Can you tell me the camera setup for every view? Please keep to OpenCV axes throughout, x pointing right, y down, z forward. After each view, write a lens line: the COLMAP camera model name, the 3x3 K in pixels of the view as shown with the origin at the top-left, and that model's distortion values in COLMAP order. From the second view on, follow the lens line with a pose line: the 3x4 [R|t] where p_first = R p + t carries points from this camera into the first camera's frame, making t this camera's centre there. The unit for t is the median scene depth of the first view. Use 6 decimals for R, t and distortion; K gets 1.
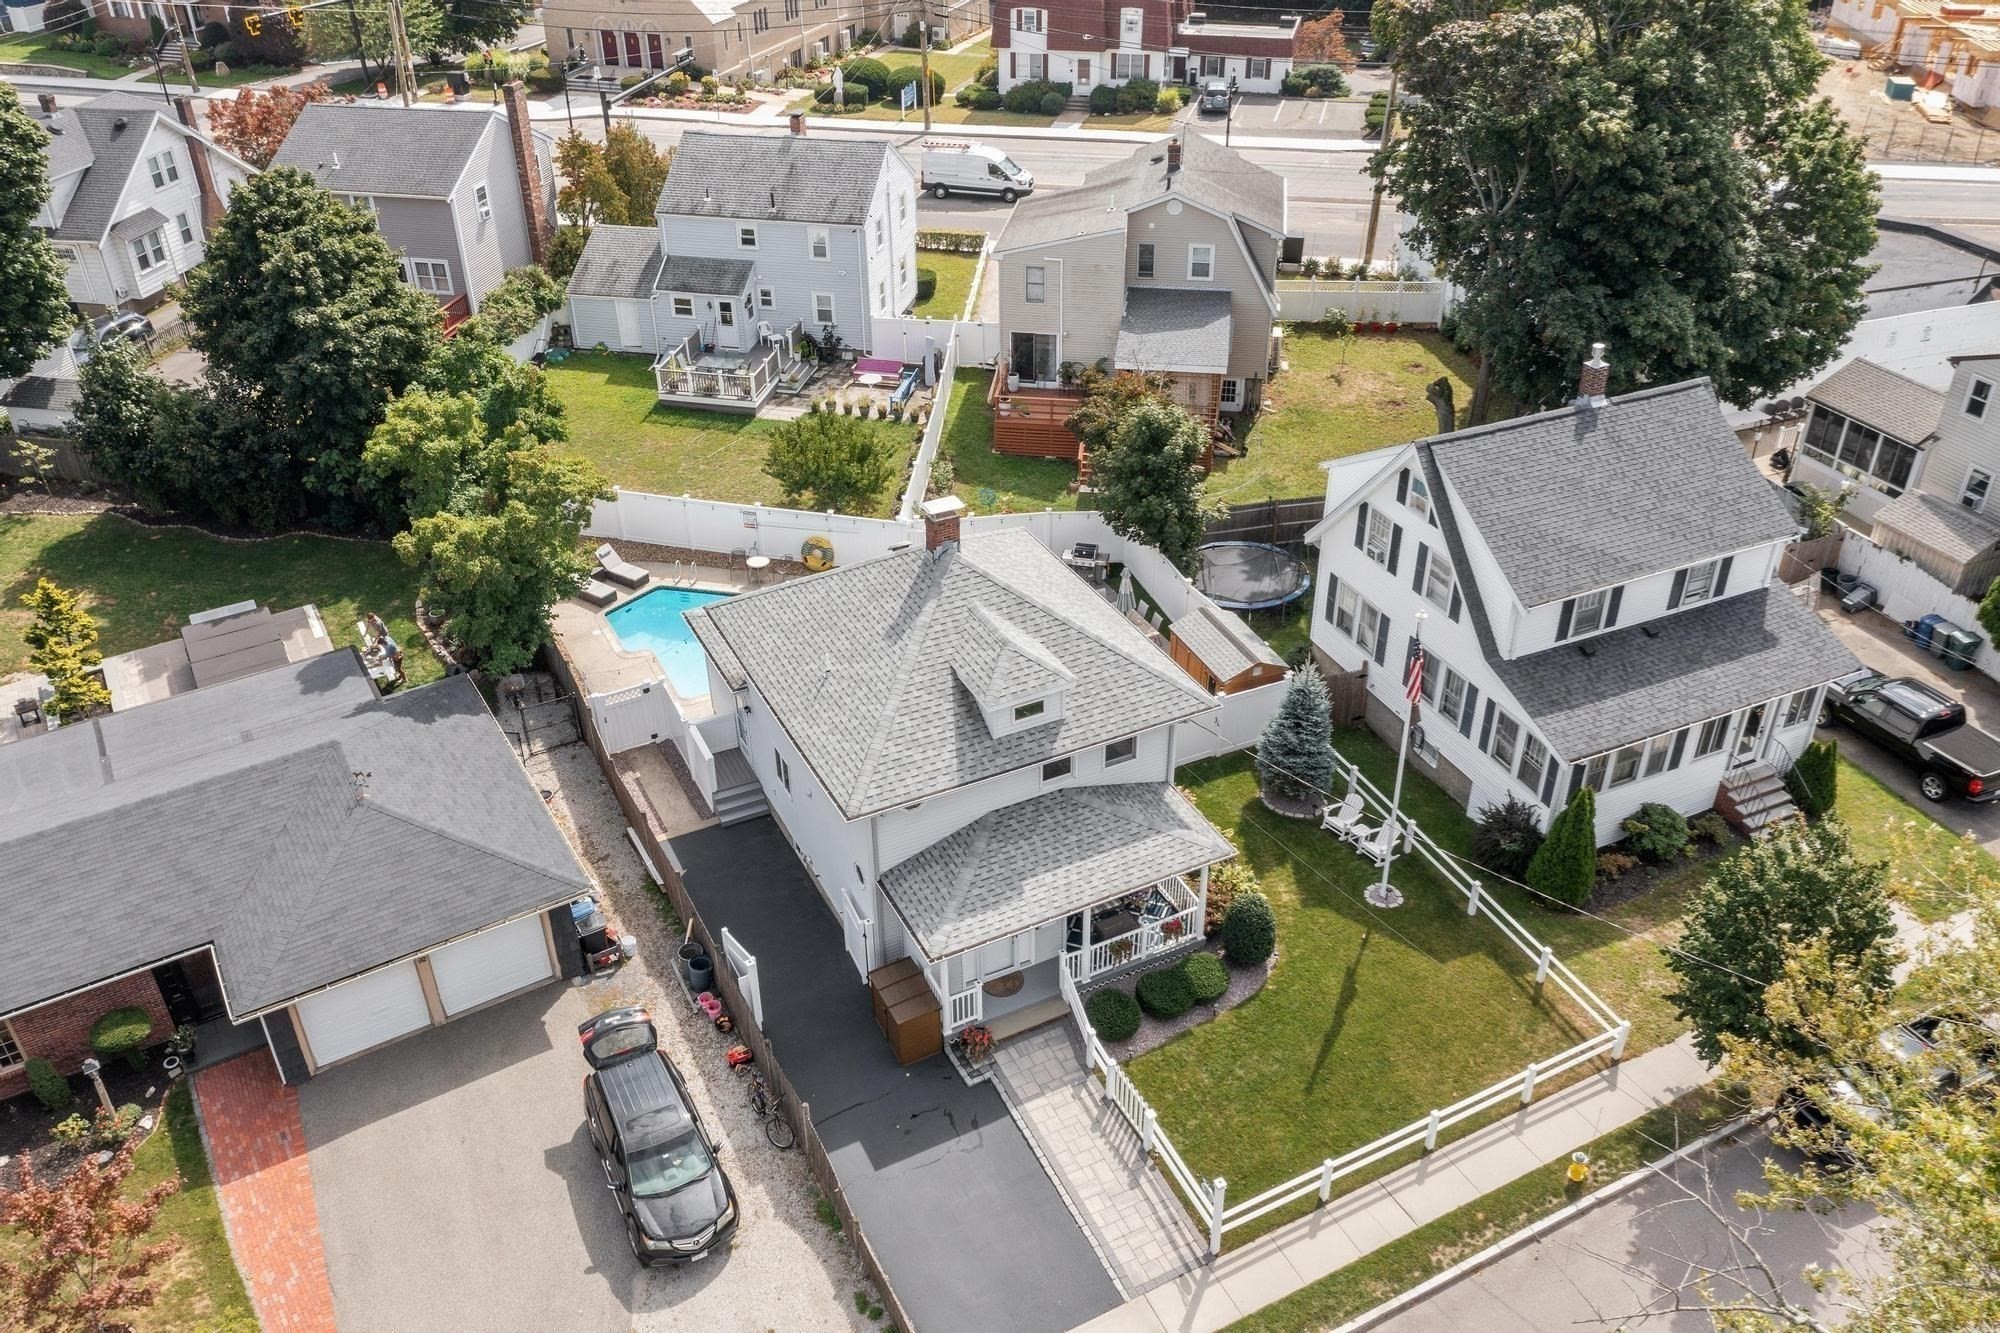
lens RADIAL K [[1590.3, 0, 1000.0], [0, 1590.3, 666.5], [0, 0, 1]] dist [-0.000741, 0.000820]
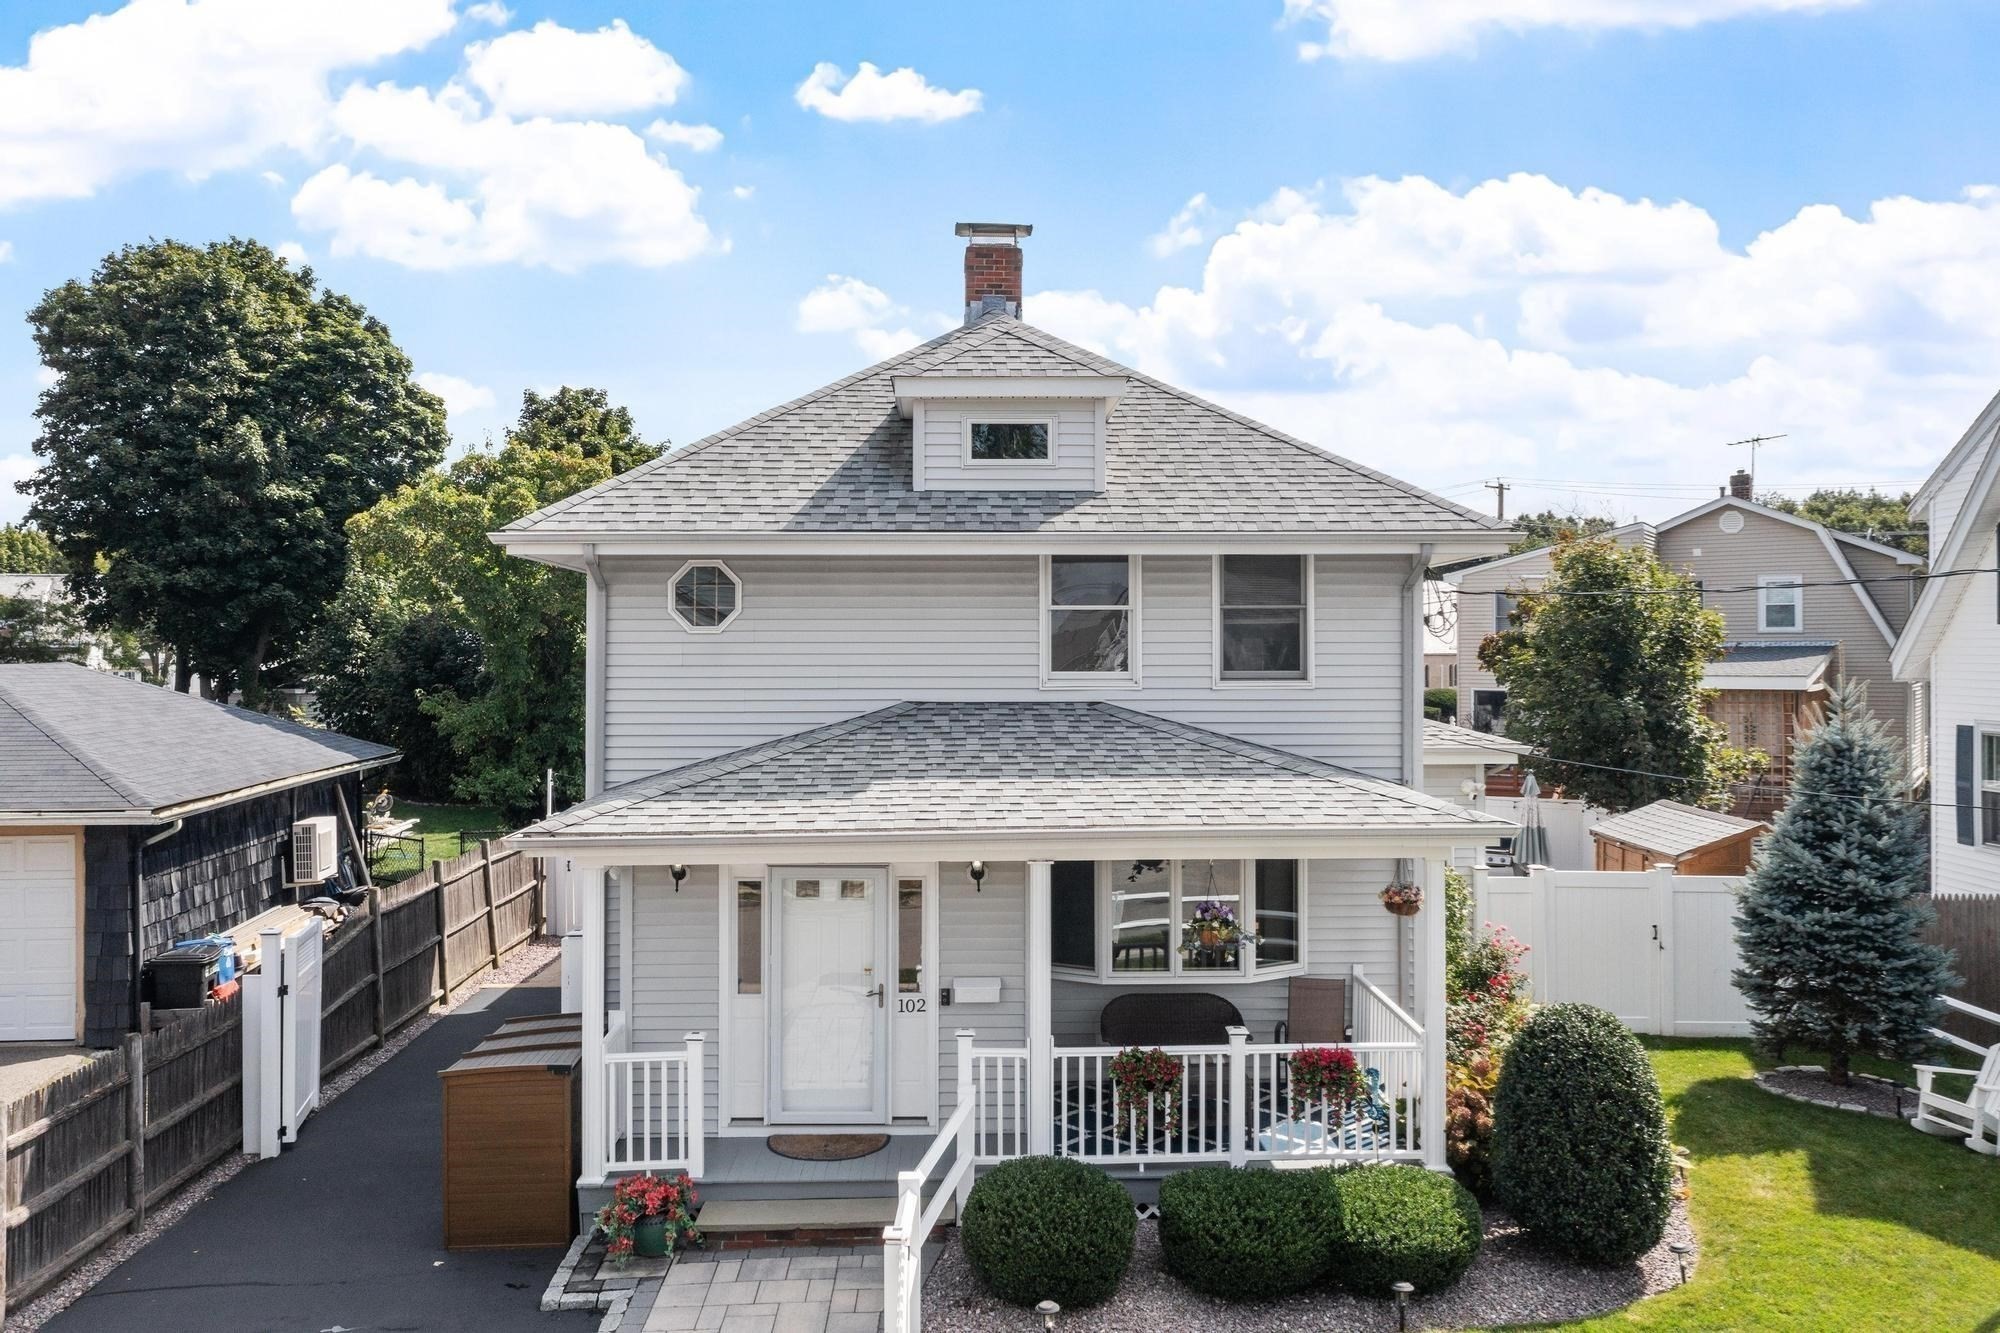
lens RADIAL K [[1590.3, 0, 1000.0], [0, 1590.3, 666.5], [0, 0, 1]] dist [-0.000741, 0.000820]
pose [[0.905101, 0.007614, -0.425128, 0.184825], [-0.239609, 0.835099, -0.495174, 0.270265], [0.351253, 0.550048, 0.757673, 0.661222]]
